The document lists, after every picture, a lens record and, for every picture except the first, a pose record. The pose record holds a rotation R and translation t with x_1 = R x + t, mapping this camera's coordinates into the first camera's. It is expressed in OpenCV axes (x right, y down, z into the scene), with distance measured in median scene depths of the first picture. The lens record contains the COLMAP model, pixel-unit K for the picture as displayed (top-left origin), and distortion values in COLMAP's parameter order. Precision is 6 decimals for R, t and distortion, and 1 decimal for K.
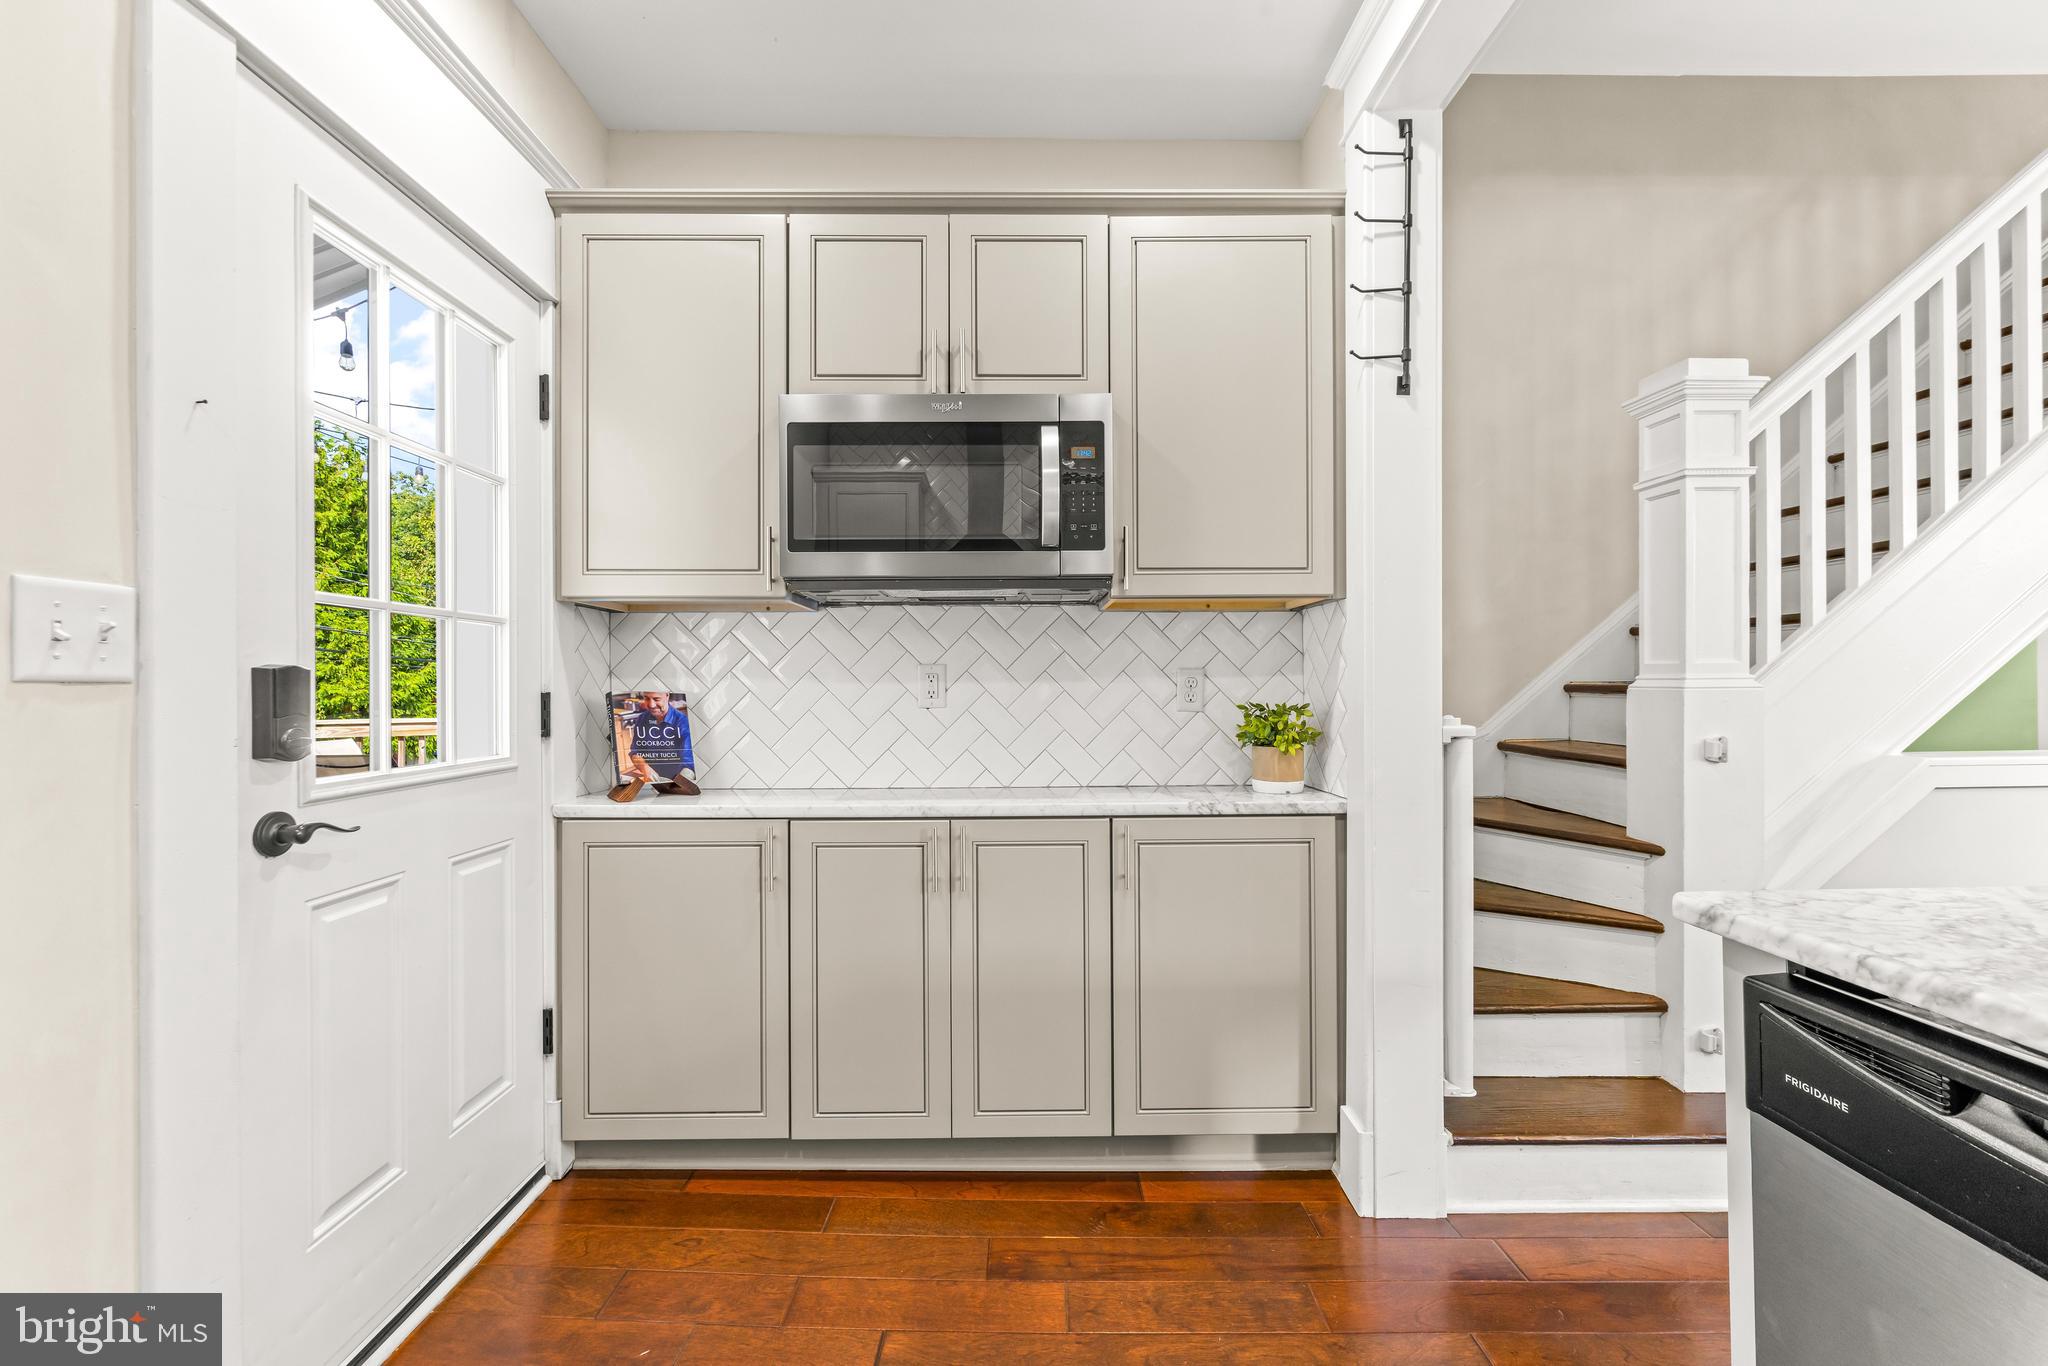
lens RADIAL K [[820.8, 0, 1004.6], [0, 820.8, 685.1], [0, 0, 1]] dist [-0.005837, 0.000996]
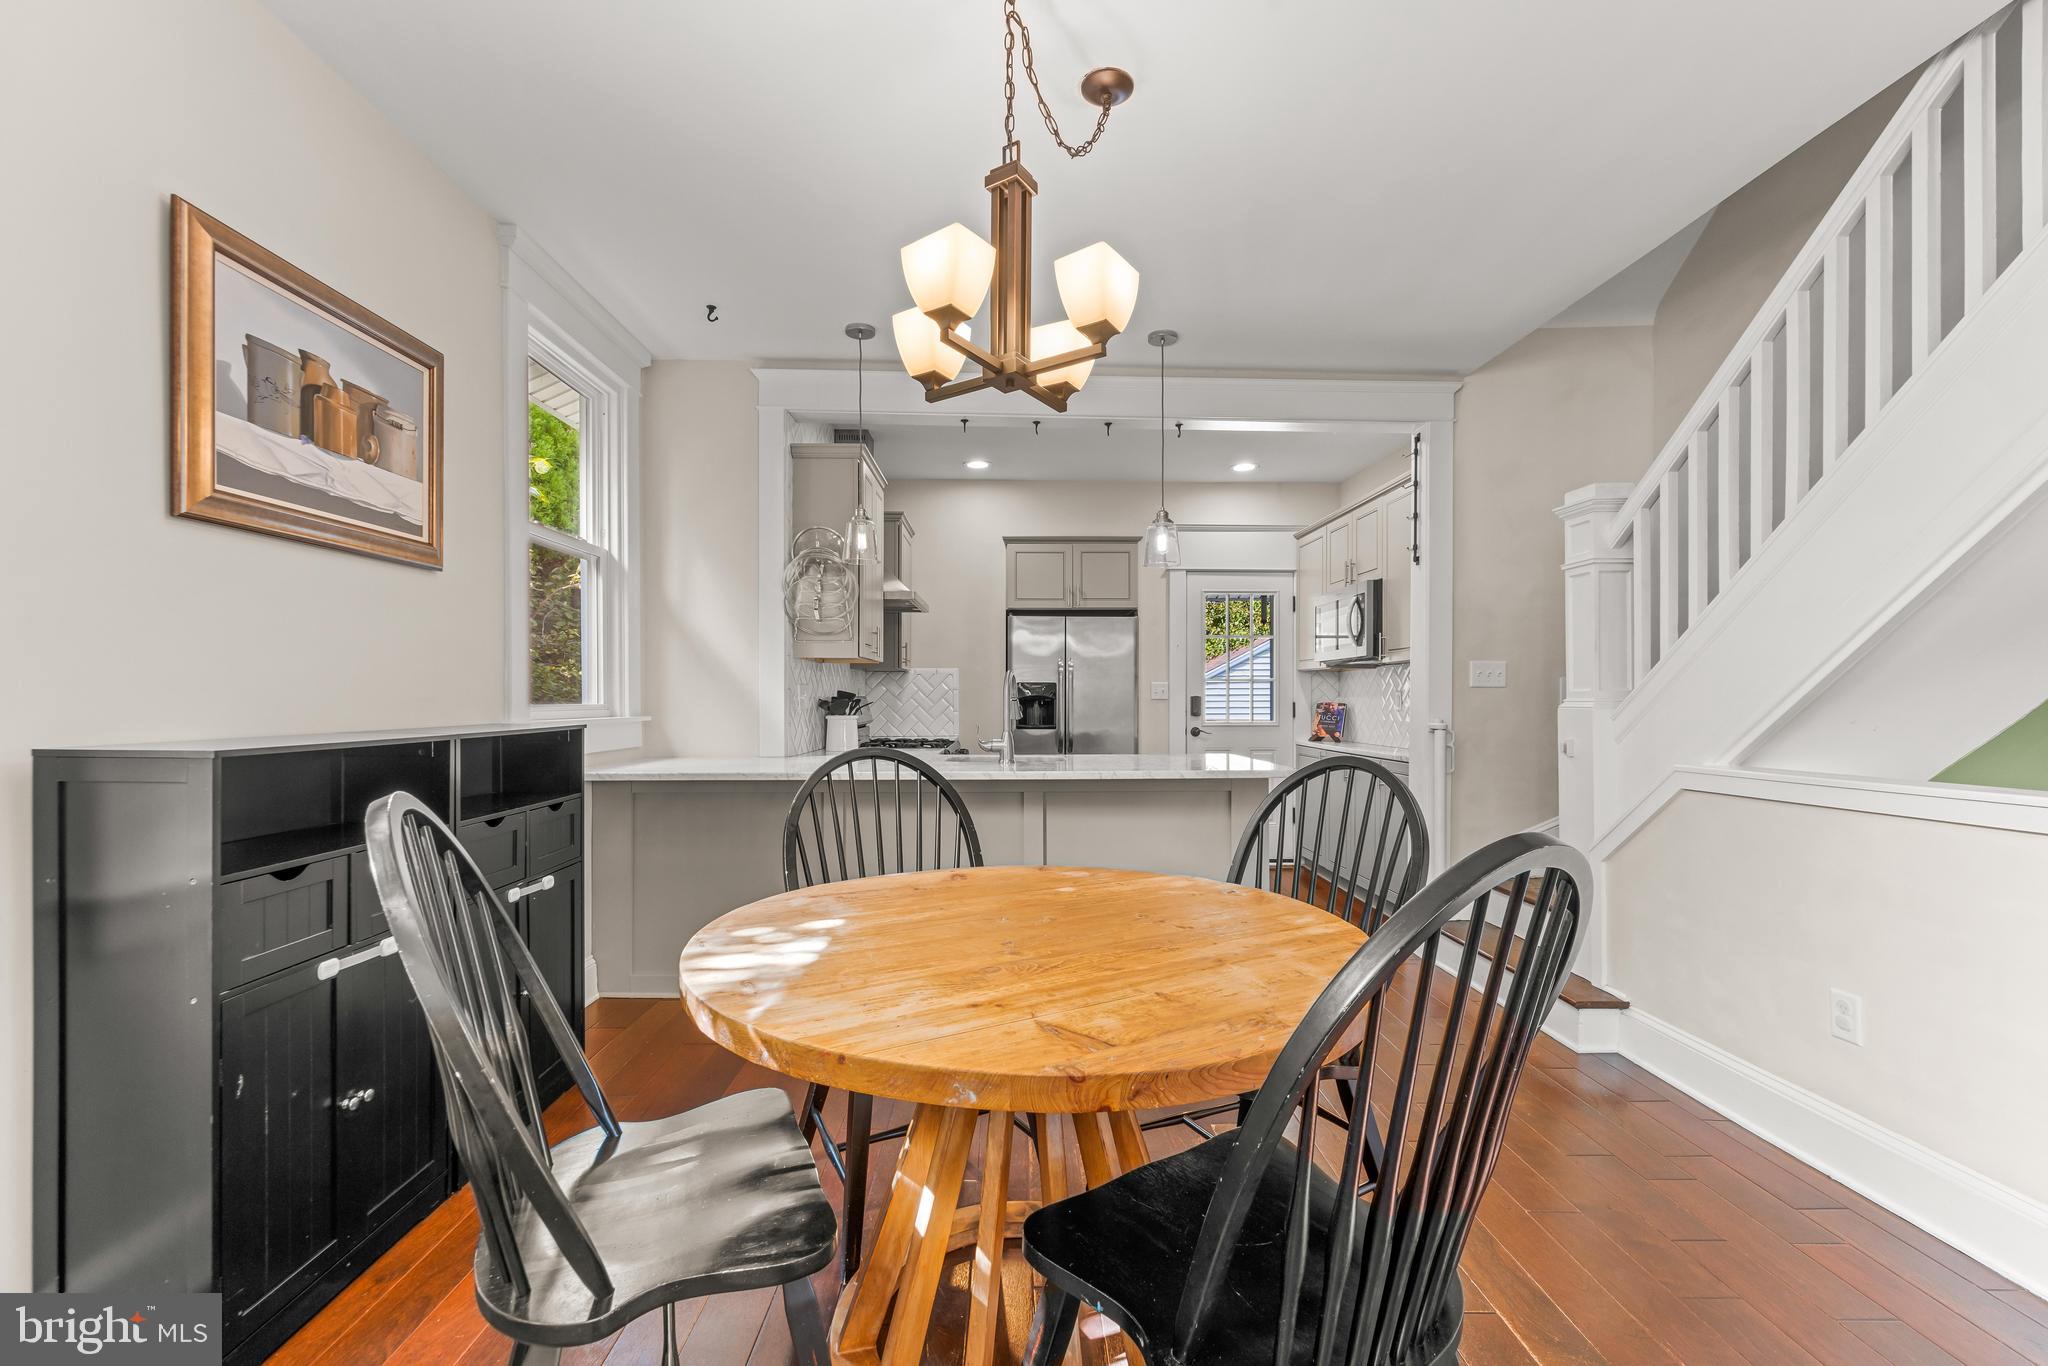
lens RADIAL K [[820.8, 0, 1016.1], [0, 820.8, 720.2], [0, 0, 1]] dist [-0.005837, 0.000996]
pose [[0.015221, 0.032822, -0.999345, 2.431523], [-0.000855, 0.999461, 0.032813, -0.023005], [0.999884, 0.000355, 0.015241, -0.062682]]
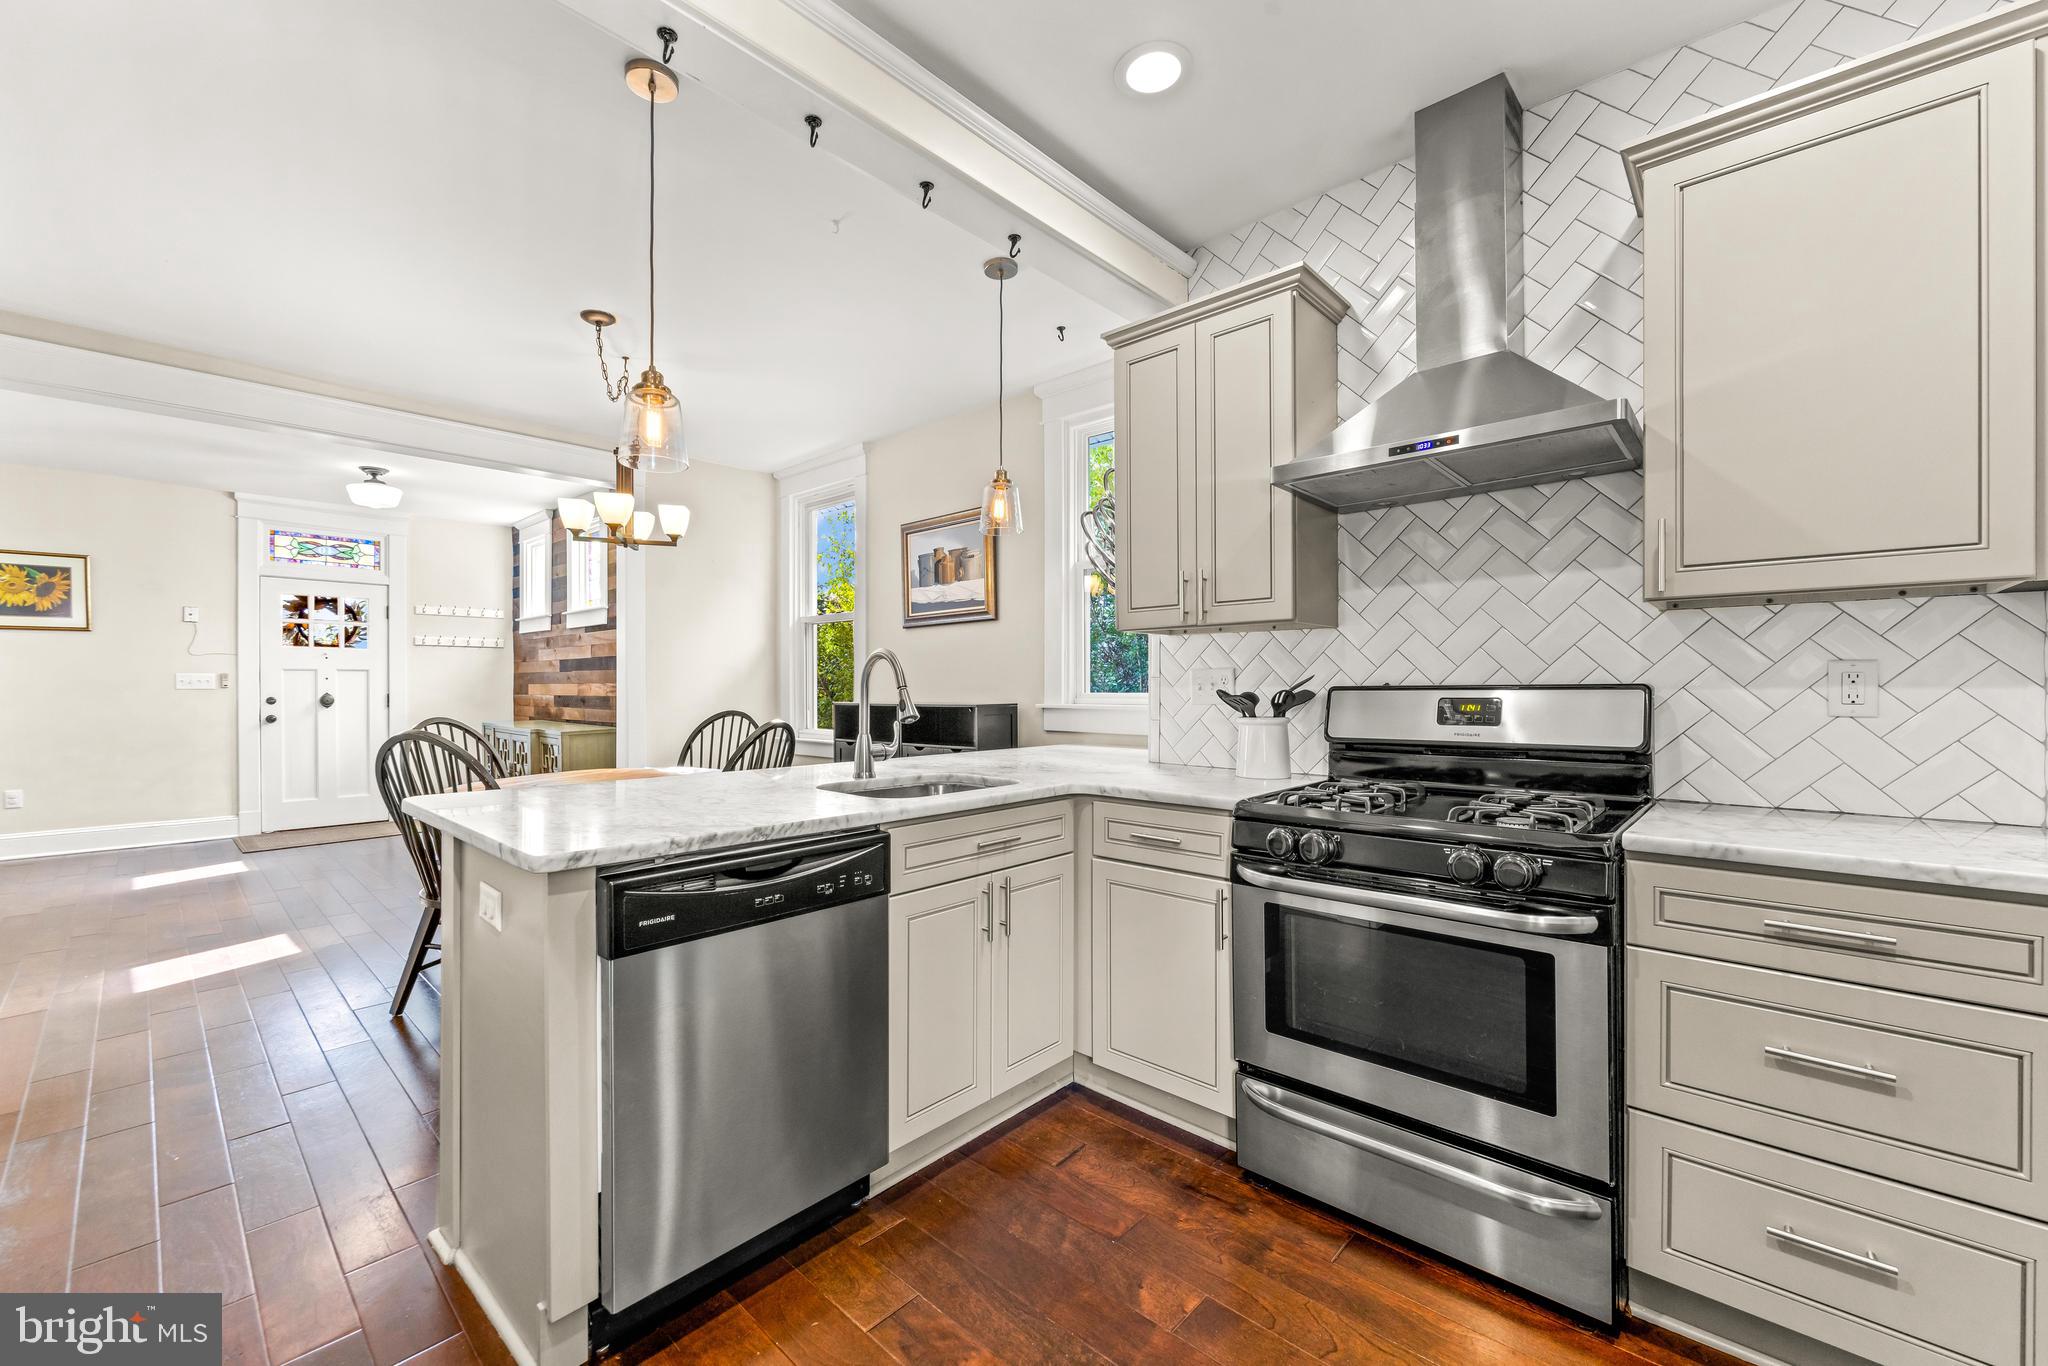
lens RADIAL K [[820.8, 0, 1018.8], [0, 820.8, 685.6], [0, 0, 1]] dist [-0.005837, 0.000996]
pose [[-0.741172, 0.008337, 0.671263, -0.340356], [0.006384, 0.999965, -0.005370, -0.009294], [-0.671284, 0.000306, -0.741200, 0.731413]]
